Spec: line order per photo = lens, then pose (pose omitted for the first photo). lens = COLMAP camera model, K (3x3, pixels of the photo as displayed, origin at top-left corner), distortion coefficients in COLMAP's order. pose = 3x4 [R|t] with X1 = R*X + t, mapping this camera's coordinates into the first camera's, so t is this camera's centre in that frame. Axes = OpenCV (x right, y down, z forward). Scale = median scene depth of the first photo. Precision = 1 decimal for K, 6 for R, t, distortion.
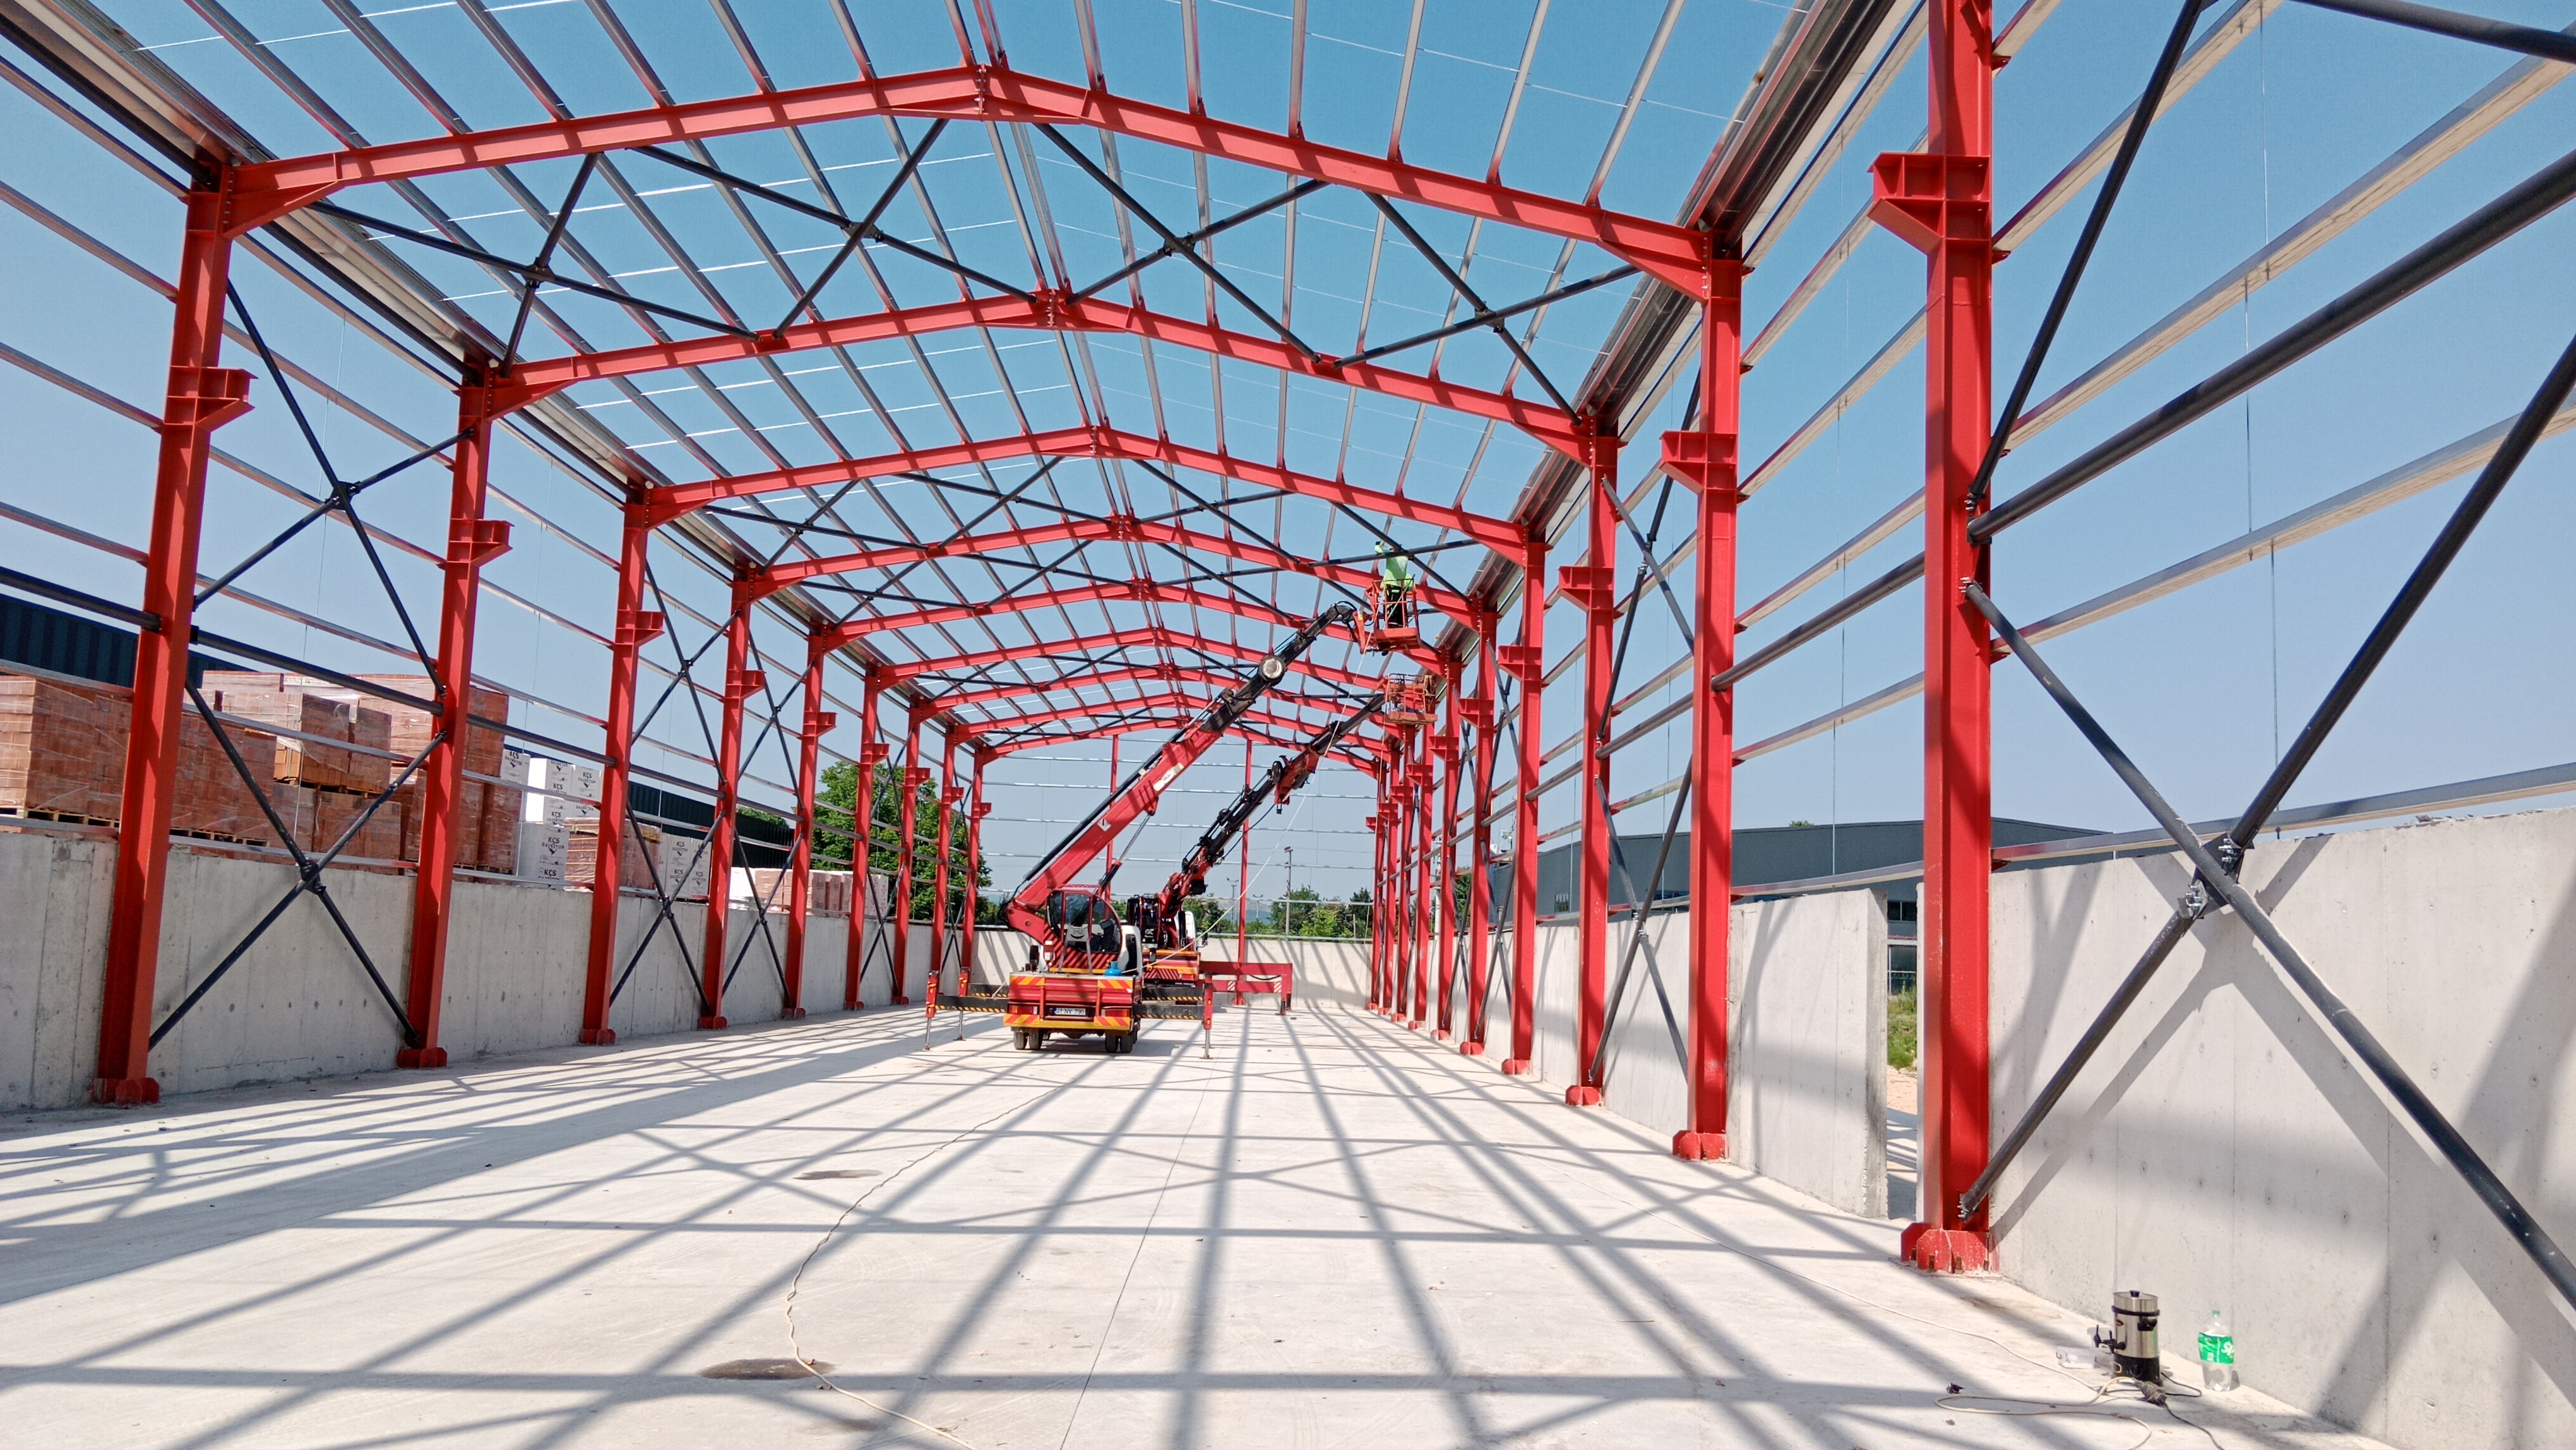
lens RADIAL K [[1968.5, 0, 1329.7], [0, 1968.5, 687.3], [0, 0, 1]] dist [0.087529, -0.141034]
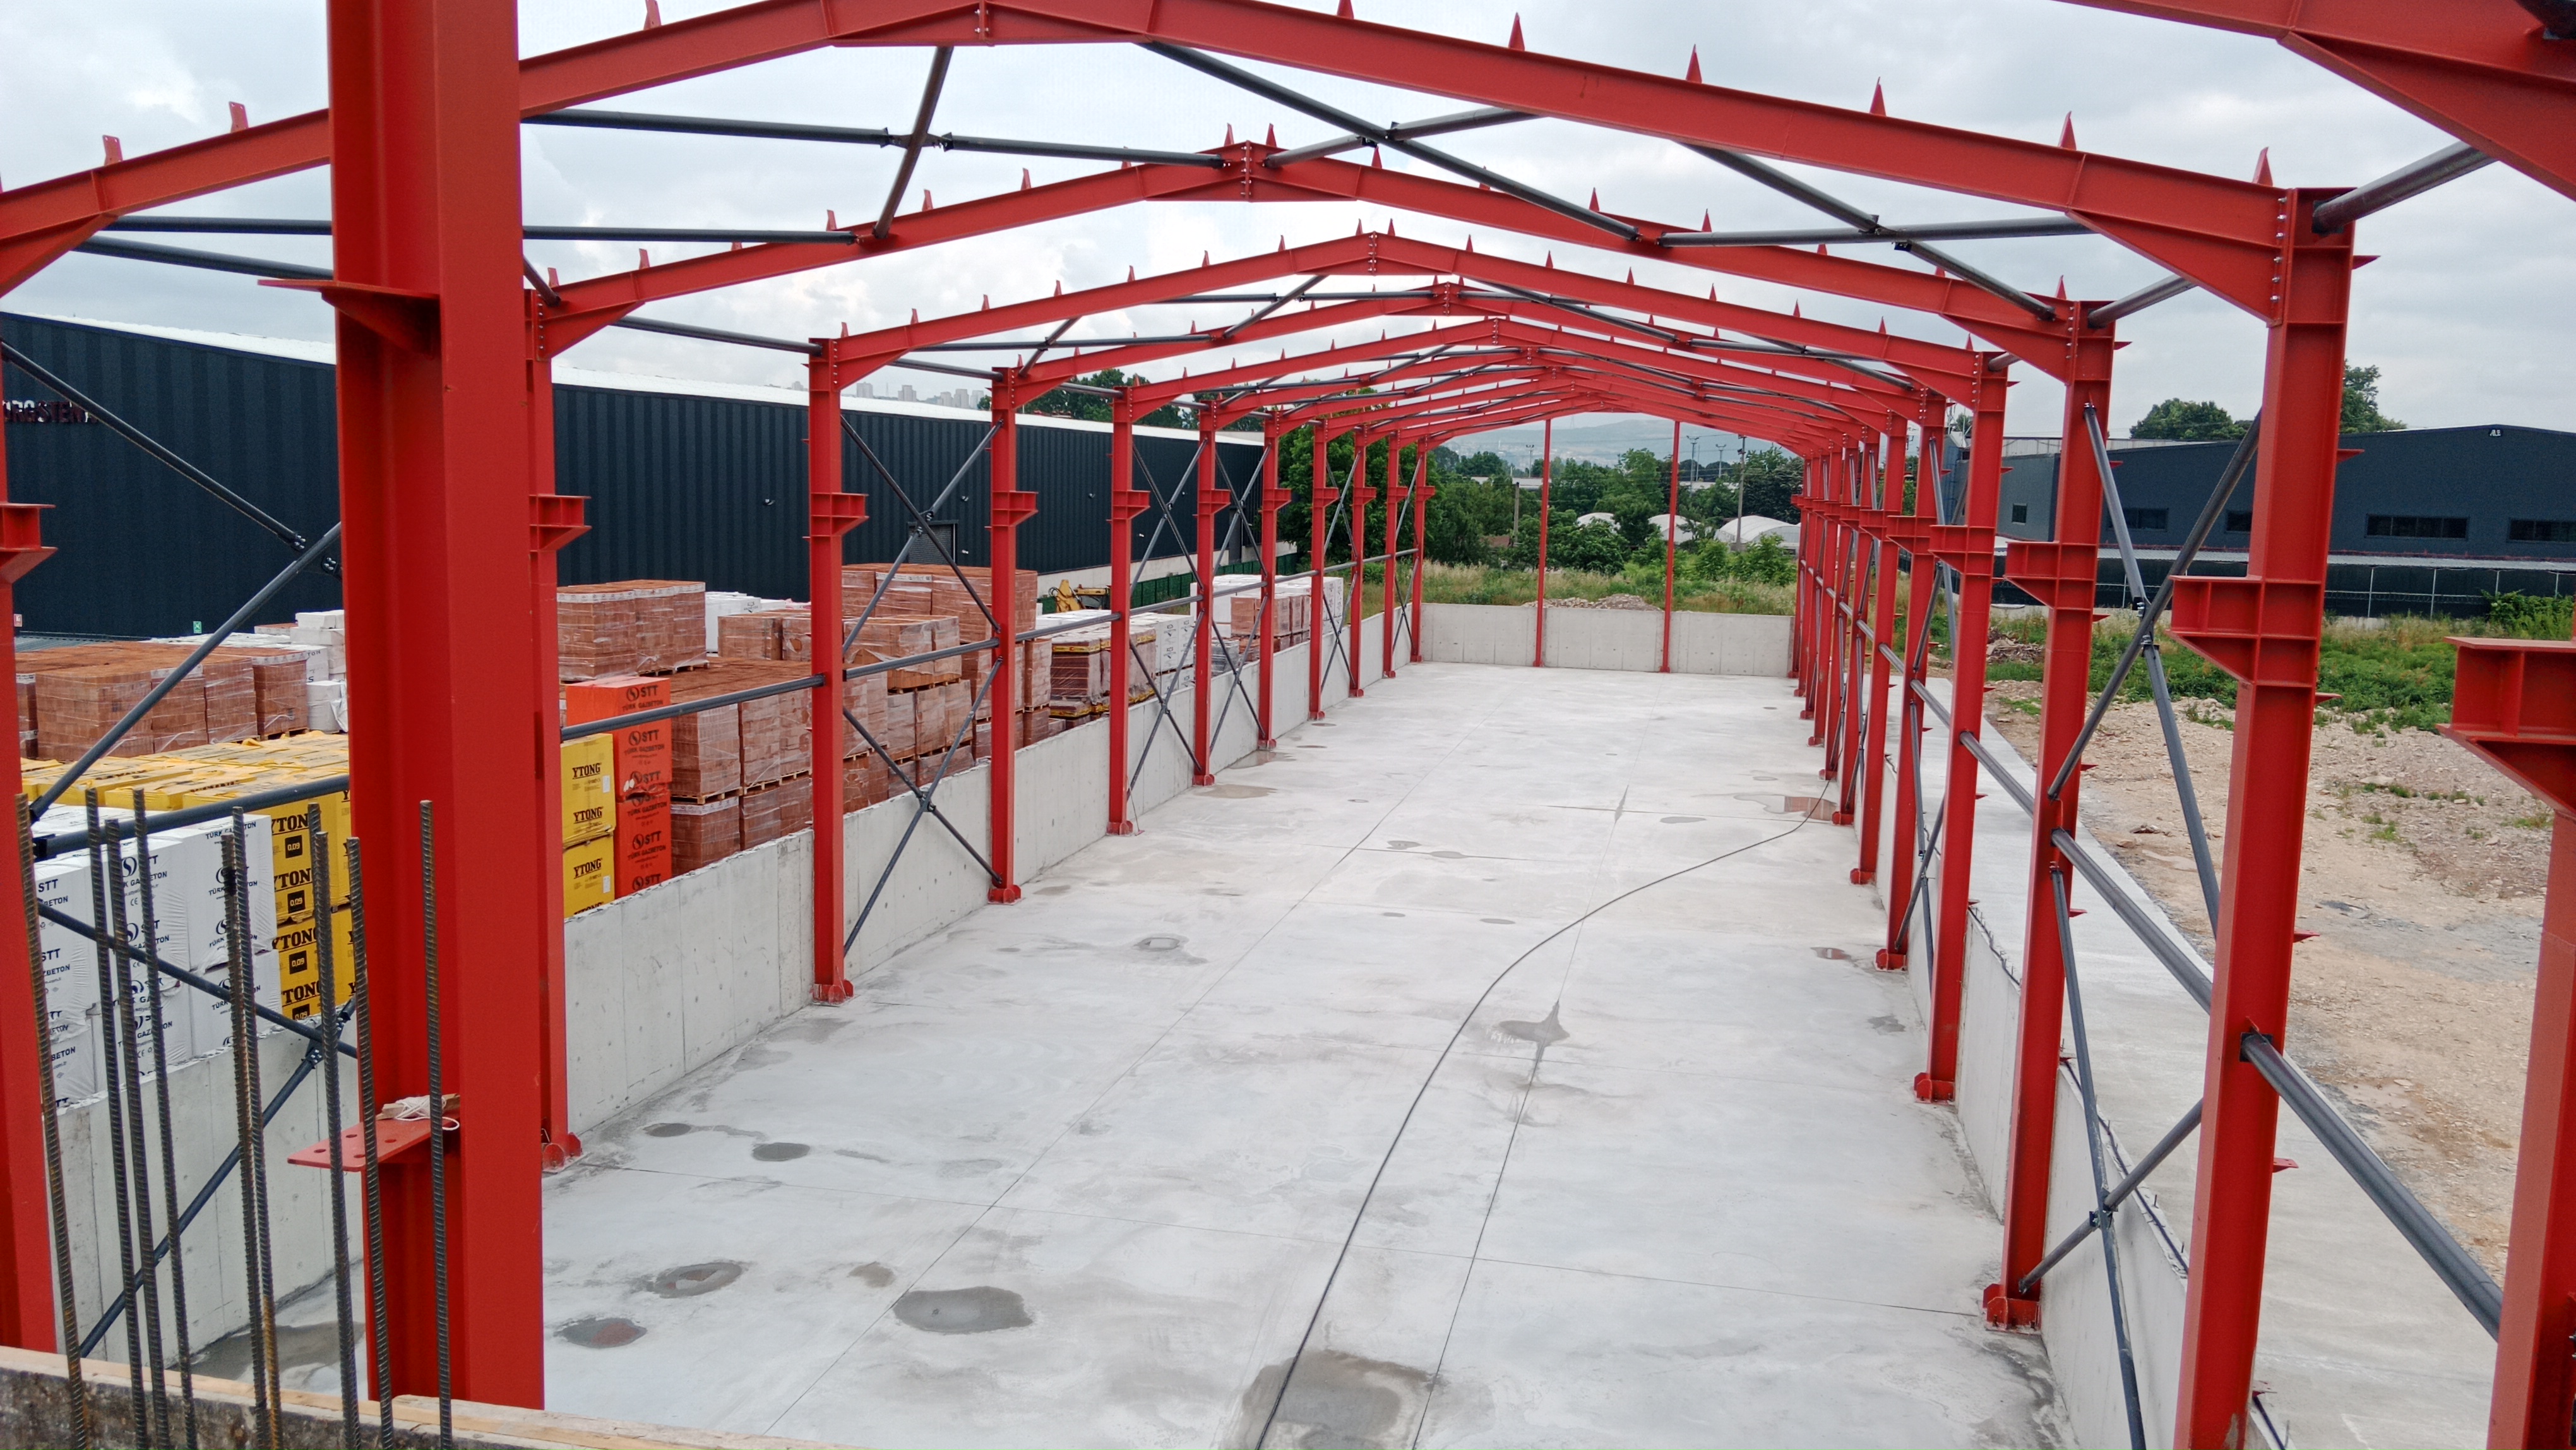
lens RADIAL K [[1992.8, 0, 1354.9], [0, 1992.8, 686.3], [0, 0, 1]] dist [0.094301, -0.145493]
pose [[0.976127, 0.016505, -0.216574, 0.075574], [0.034854, 0.972285, 0.231187, -0.272961], [0.214387, -0.233216, 0.948498, -0.222378]]
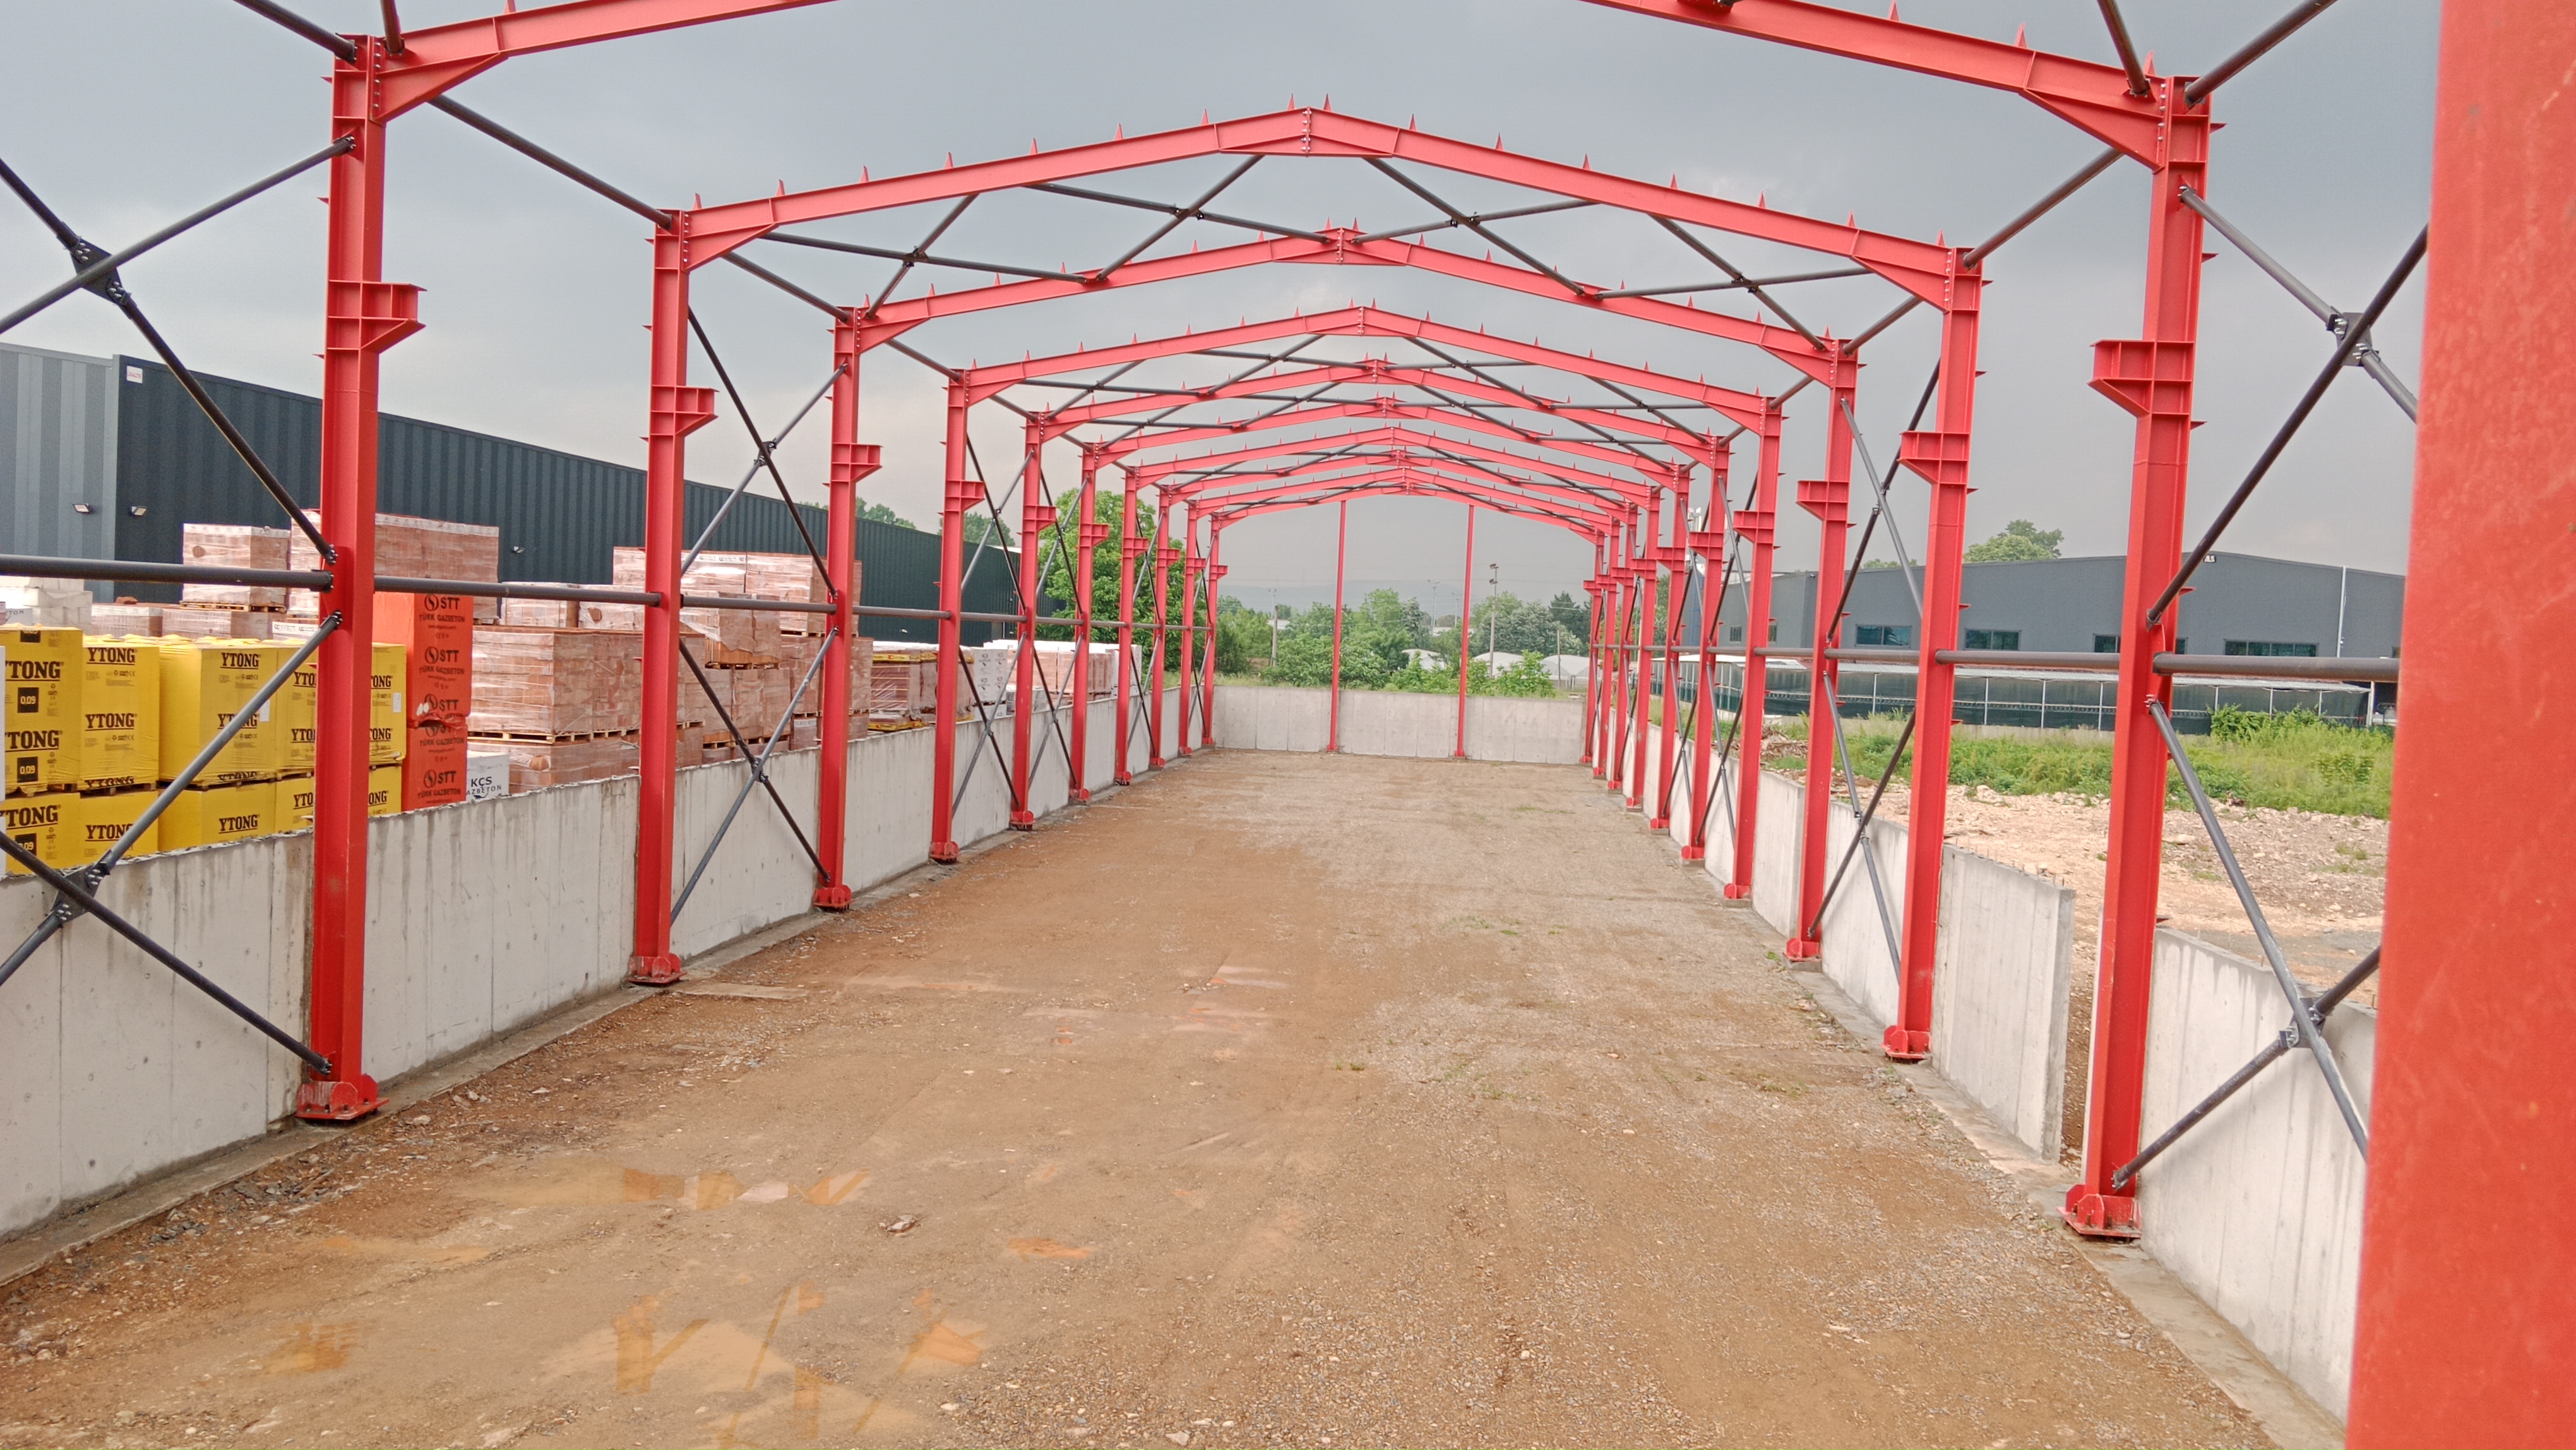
lens RADIAL K [[1980.4, 0, 1356.4], [0, 1980.4, 684.6], [0, 0, 1]] dist [0.097436, -0.152240]
pose [[0.996414, 0.011932, -0.083764, -0.039043], [0.001380, 0.987583, 0.157094, -0.138020], [0.084599, -0.156646, 0.984025, -0.155105]]
